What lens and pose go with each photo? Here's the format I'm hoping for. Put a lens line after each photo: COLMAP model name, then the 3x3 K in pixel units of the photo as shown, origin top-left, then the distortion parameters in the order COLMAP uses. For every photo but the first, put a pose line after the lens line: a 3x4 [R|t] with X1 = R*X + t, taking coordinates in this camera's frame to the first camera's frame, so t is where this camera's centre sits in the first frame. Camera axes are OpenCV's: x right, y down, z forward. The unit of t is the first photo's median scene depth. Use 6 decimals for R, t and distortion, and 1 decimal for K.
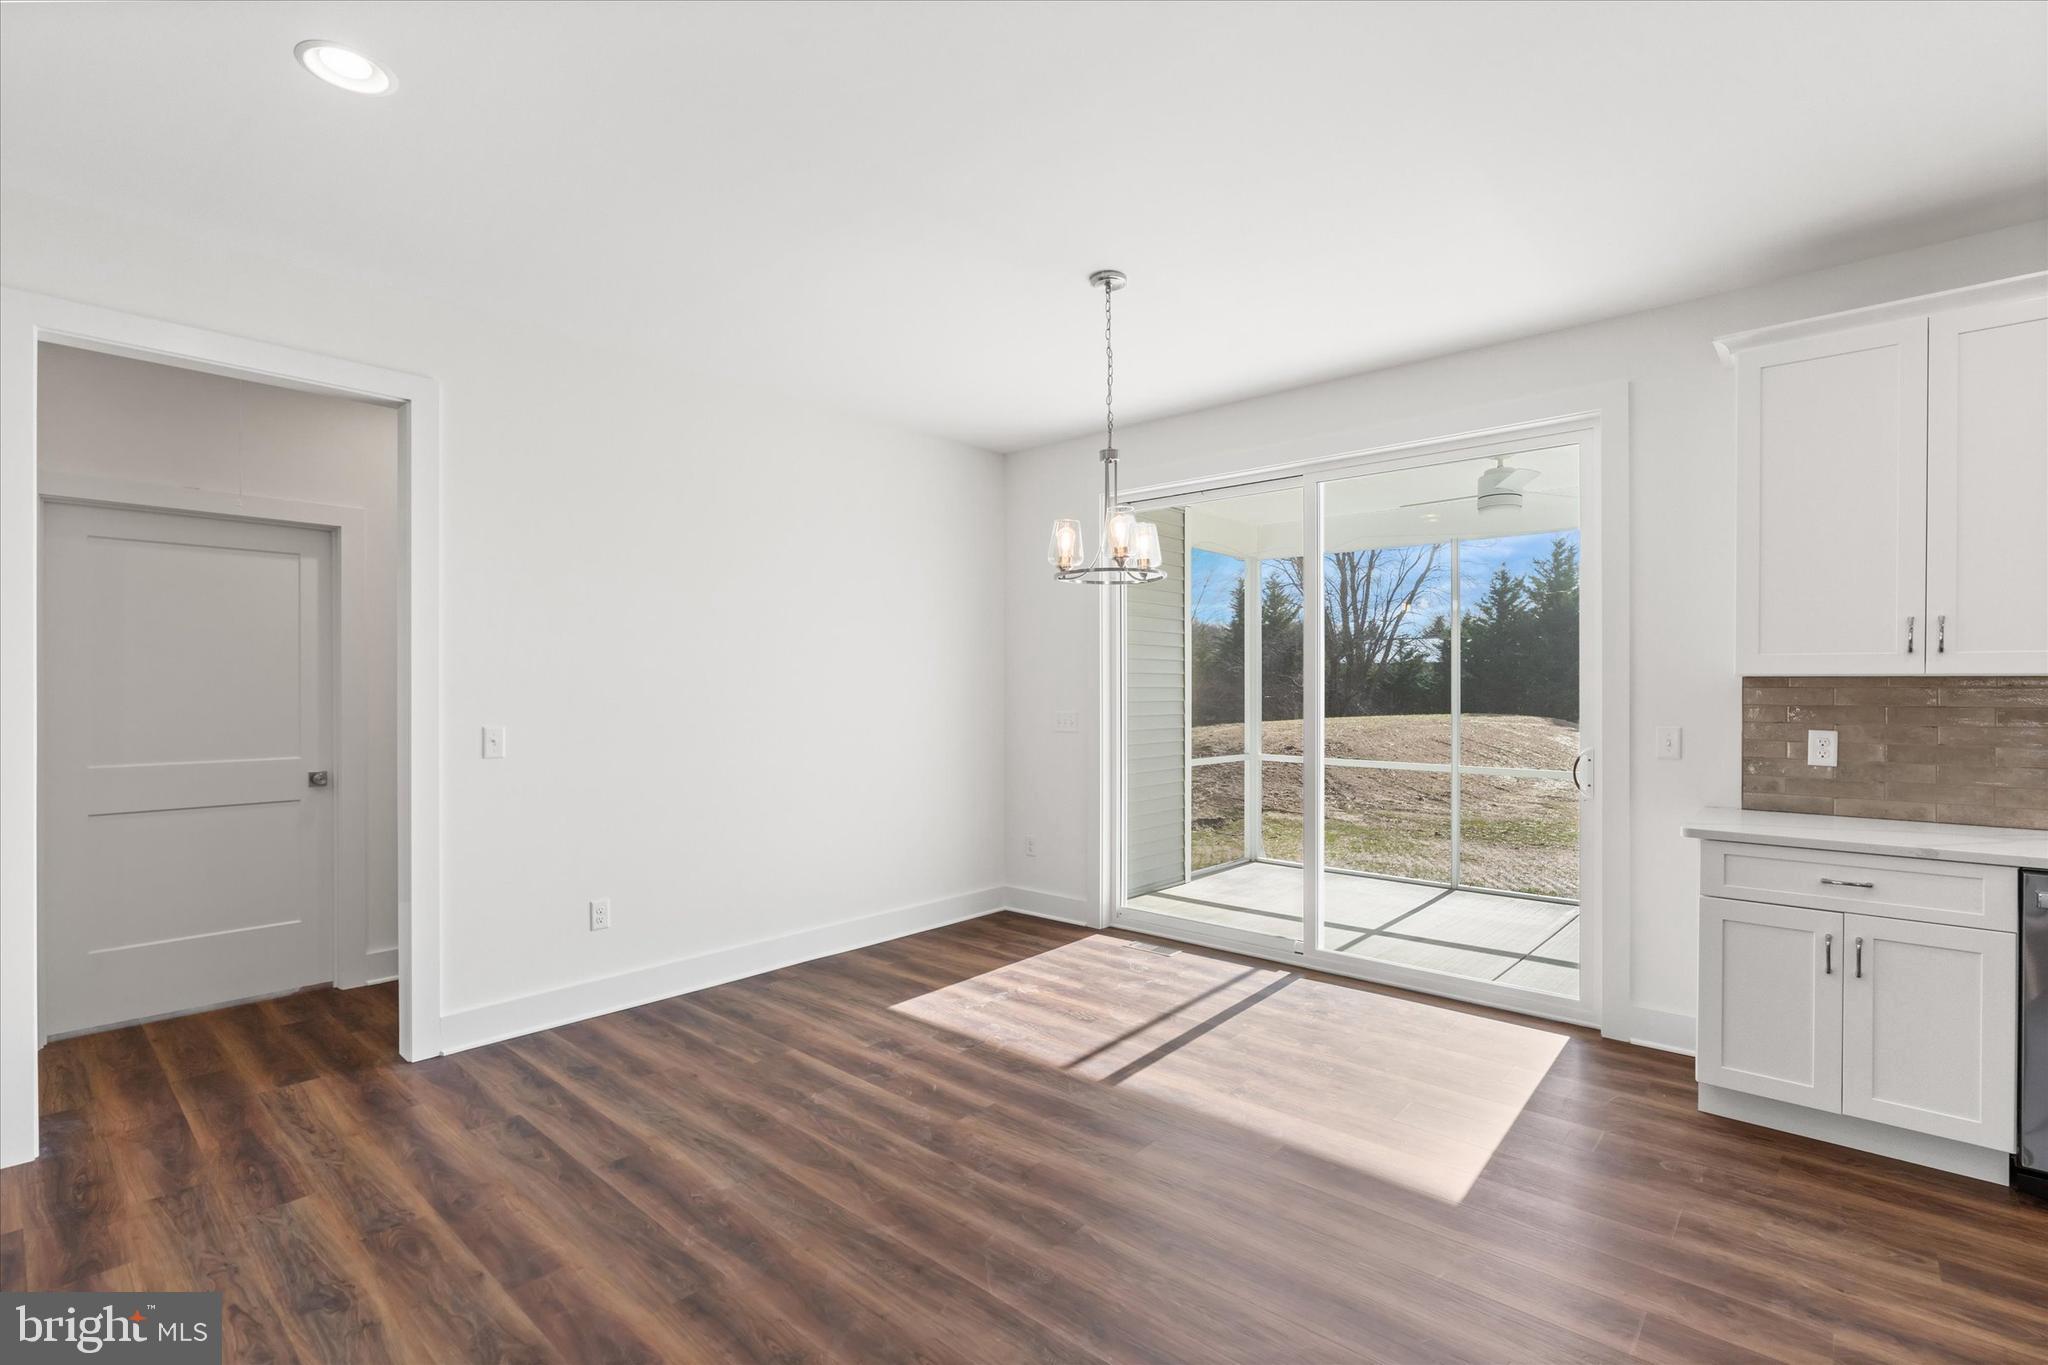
lens RADIAL K [[953.9, 0, 1039.7], [0, 953.9, 683.2], [0, 0, 1]] dist [-0.009490, 0.004954]
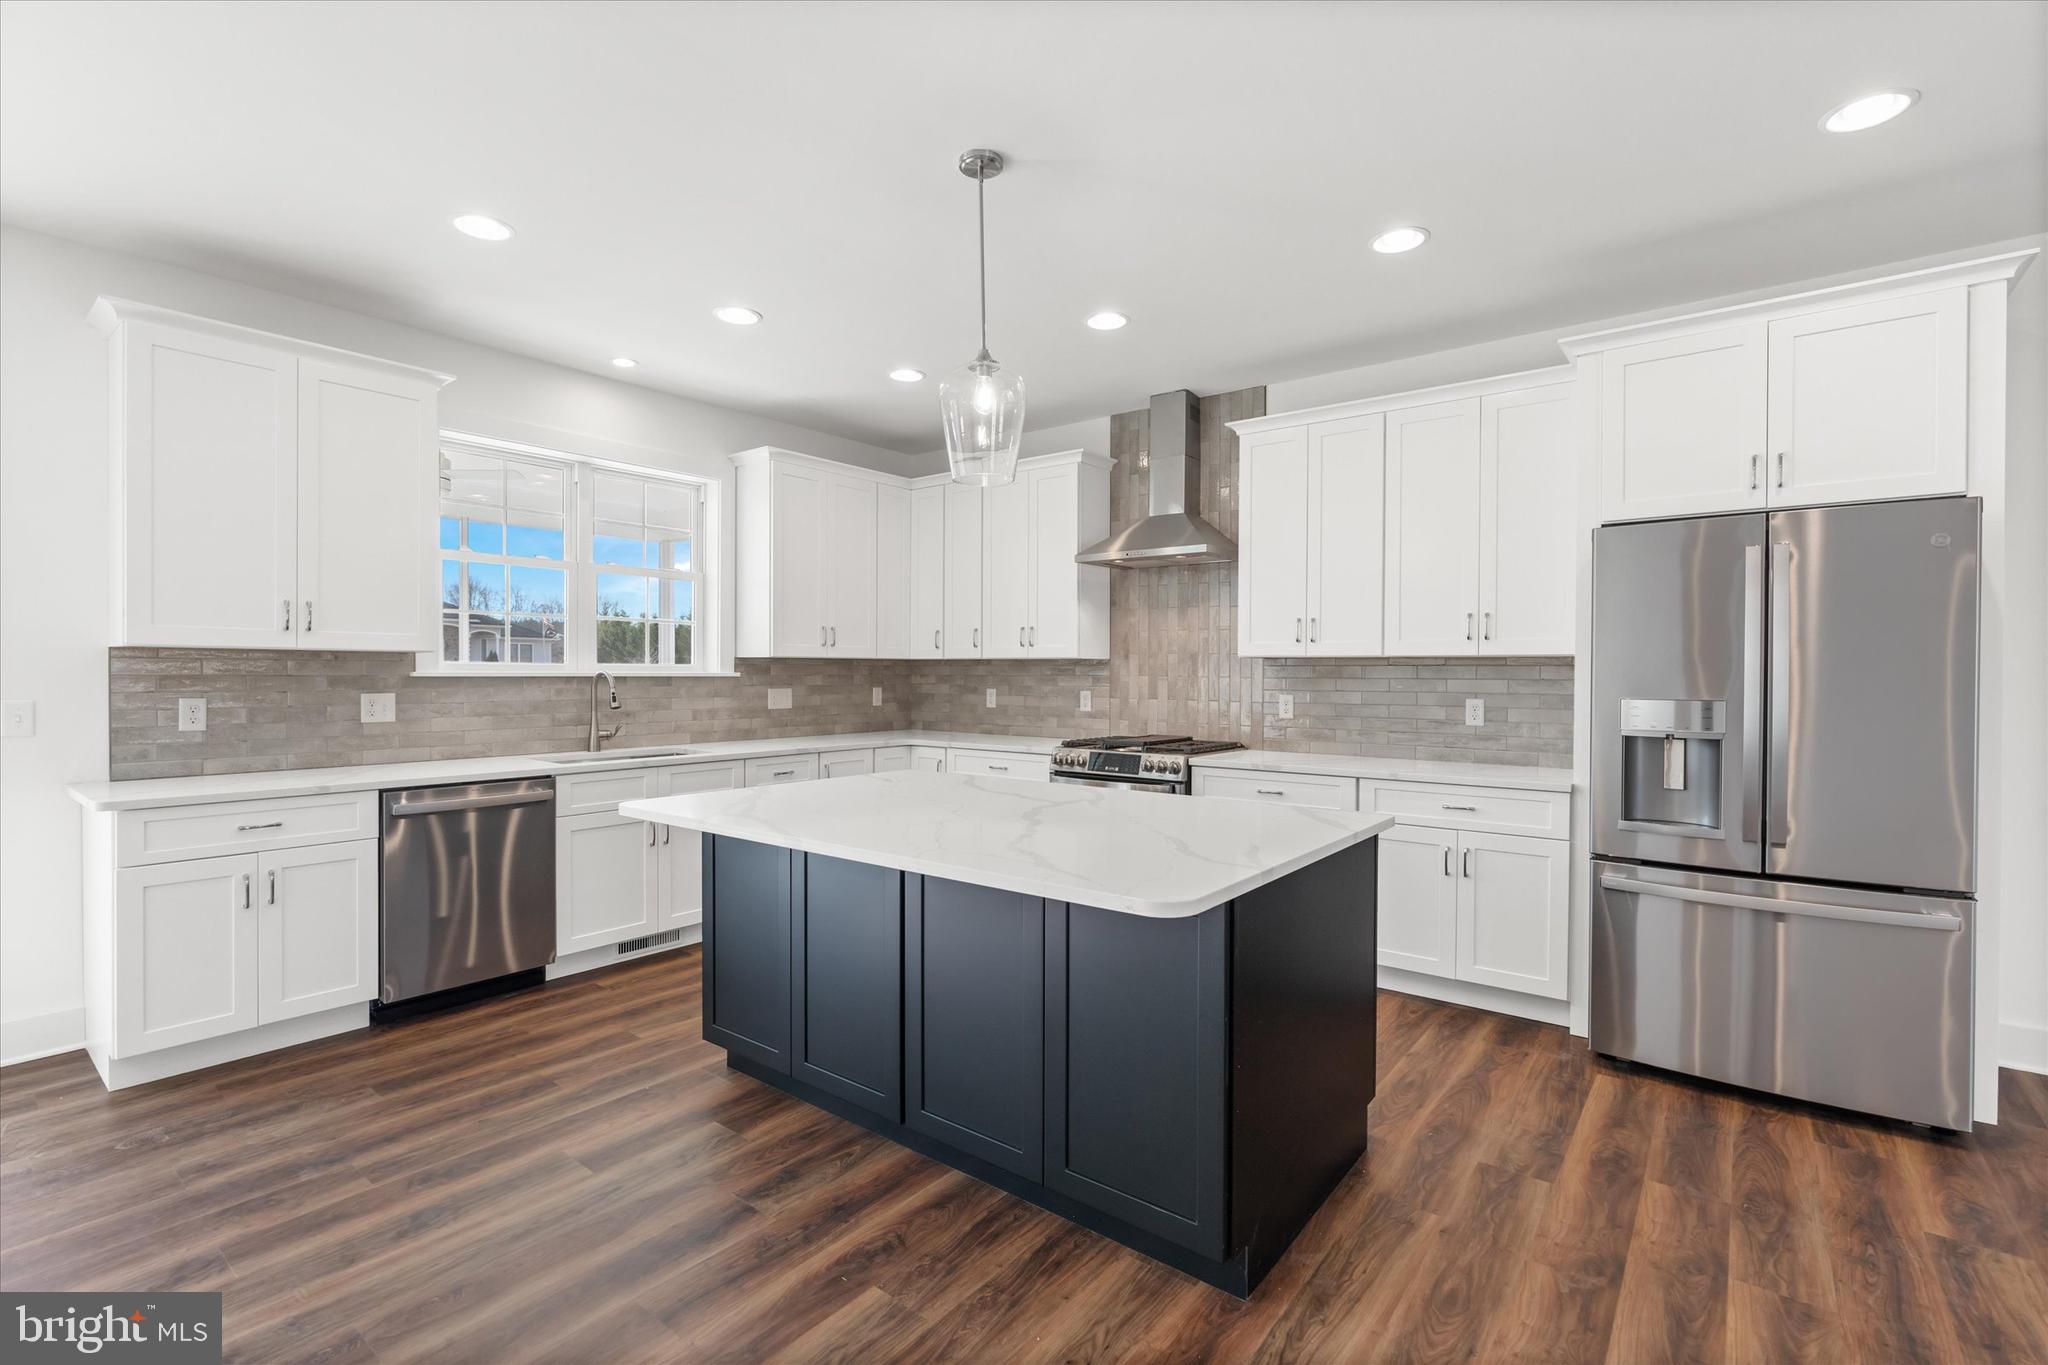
lens RADIAL K [[953.9, 0, 1039.7], [0, 953.9, 683.2], [0, 0, 1]] dist [-0.009490, 0.004954]
pose [[-0.086260, -0.009750, 0.996225, -0.385681], [-0.004616, 0.999945, 0.009387, 0.020402], [-0.996262, -0.003788, -0.086300, 0.151630]]
